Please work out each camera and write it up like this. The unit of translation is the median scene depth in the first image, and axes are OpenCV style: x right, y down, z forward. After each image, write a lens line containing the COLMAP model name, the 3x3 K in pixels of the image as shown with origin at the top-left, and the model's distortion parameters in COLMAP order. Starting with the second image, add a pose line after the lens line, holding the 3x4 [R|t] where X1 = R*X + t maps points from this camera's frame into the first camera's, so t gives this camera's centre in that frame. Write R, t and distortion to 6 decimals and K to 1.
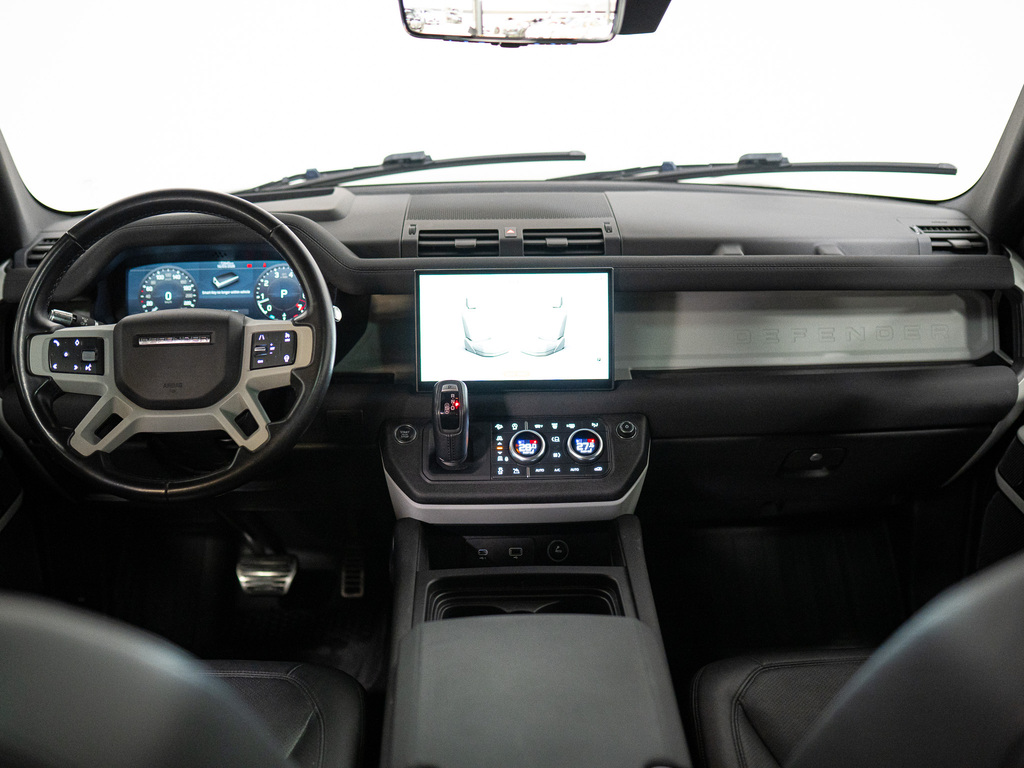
lens RADIAL K [[1069.8, 0, 512.0], [0, 1069.8, 384.0], [0, 0, 1]] dist [-0.021926, -0.000066]
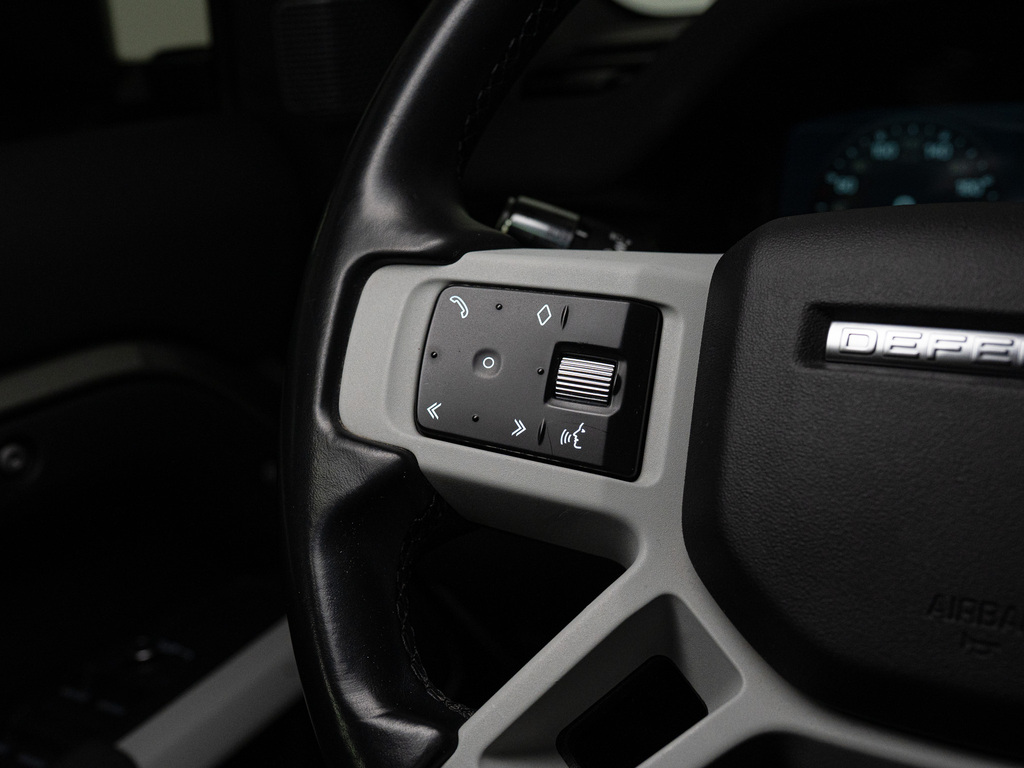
lens RADIAL K [[1069.8, 0, 512.0], [0, 1069.8, 384.0], [0, 0, 1]] dist [-0.021926, -0.000066]
pose [[0.841545, 0.107028, -0.529478, -0.263822], [-0.122281, 0.992476, 0.006266, -0.022170], [0.526164, 0.059472, 0.848301, 0.723140]]
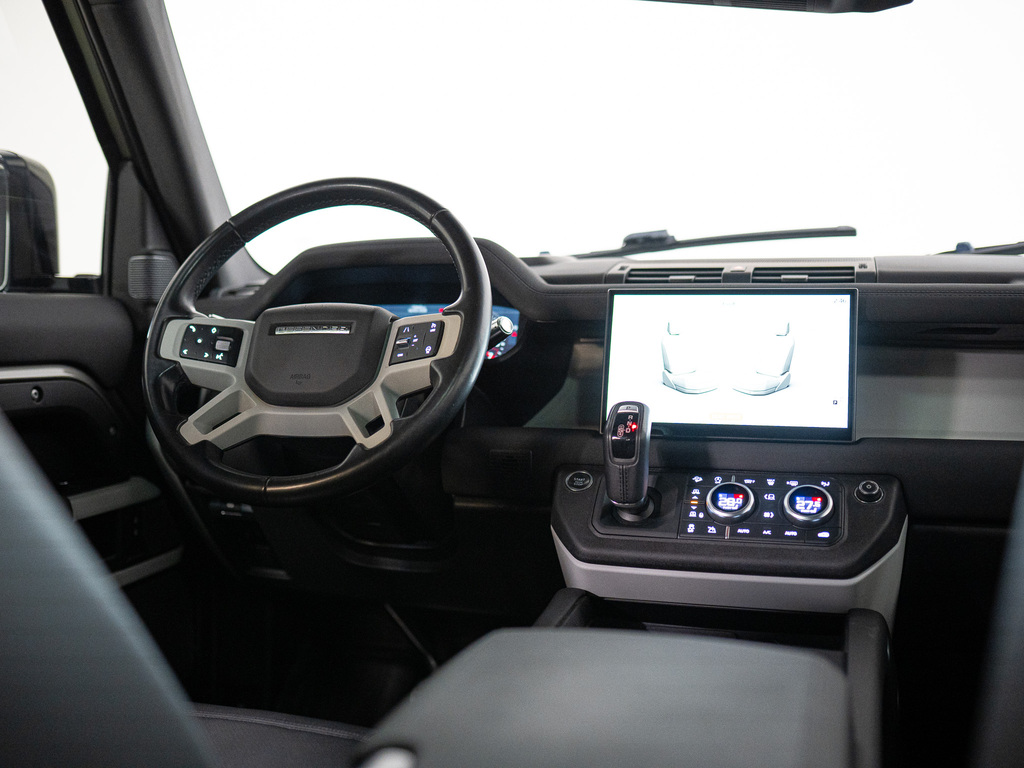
lens RADIAL K [[1105.3, 0, 512.0], [0, 1105.3, 384.0], [0, 0, 1]] dist [-0.060398, 0.021498]
pose [[0.952141, 0.027548, -0.304416, 0.100917], [-0.103353, 0.966285, -0.235821, 0.175138], [0.287656, 0.255997, 0.922887, 0.204676]]
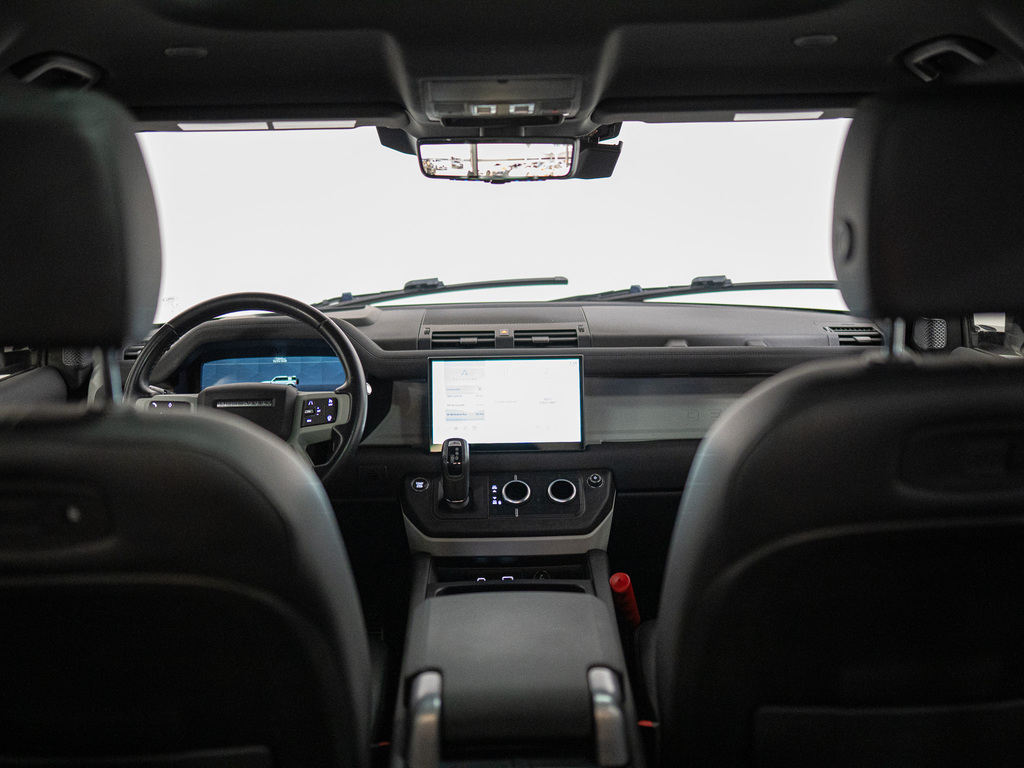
lens RADIAL K [[1050.5, 0, 512.0], [0, 1050.5, 384.0], [0, 0, 1]] dist [-0.011291, -0.009917]
pose [[0.999869, -0.006966, -0.014621, 0.027822], [0.004667, 0.988406, -0.151763, 0.117139], [0.015509, 0.151675, 0.988309, -0.243181]]
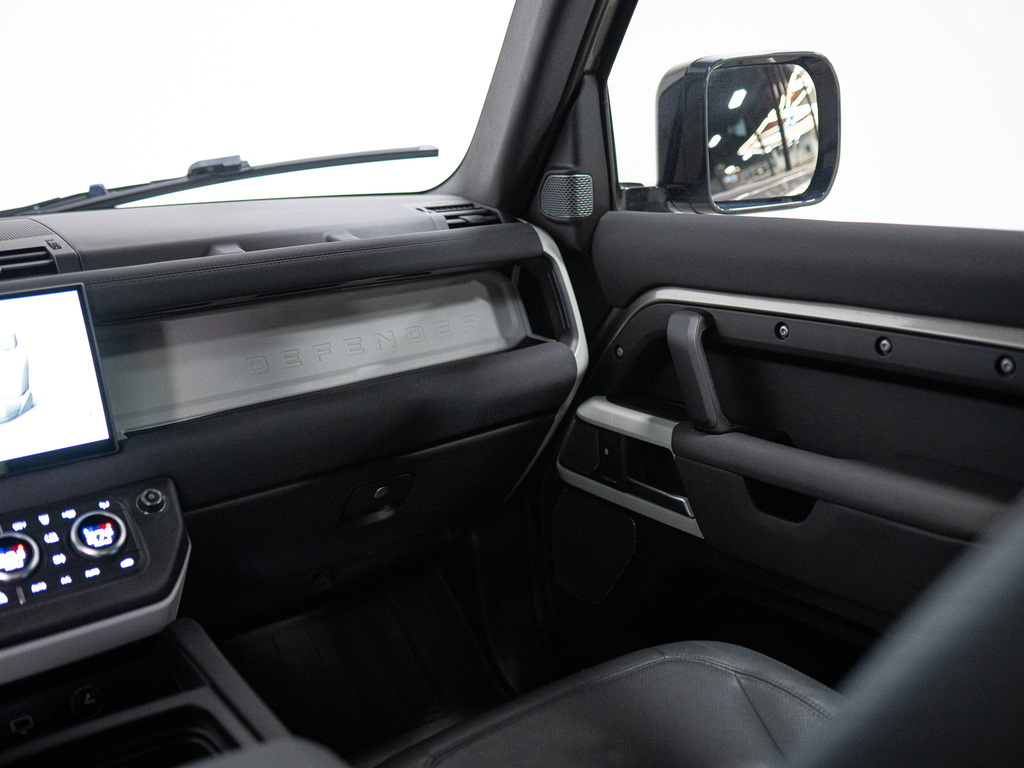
lens RADIAL K [[1105.3, 0, 512.0], [0, 1105.3, 384.0], [0, 0, 1]] dist [-0.060398, 0.021498]
pose [[0.834363, -0.174157, 0.522979, -0.059158], [0.232559, 0.971420, -0.047534, 0.057102], [-0.499754, 0.161284, 0.851019, 0.253522]]
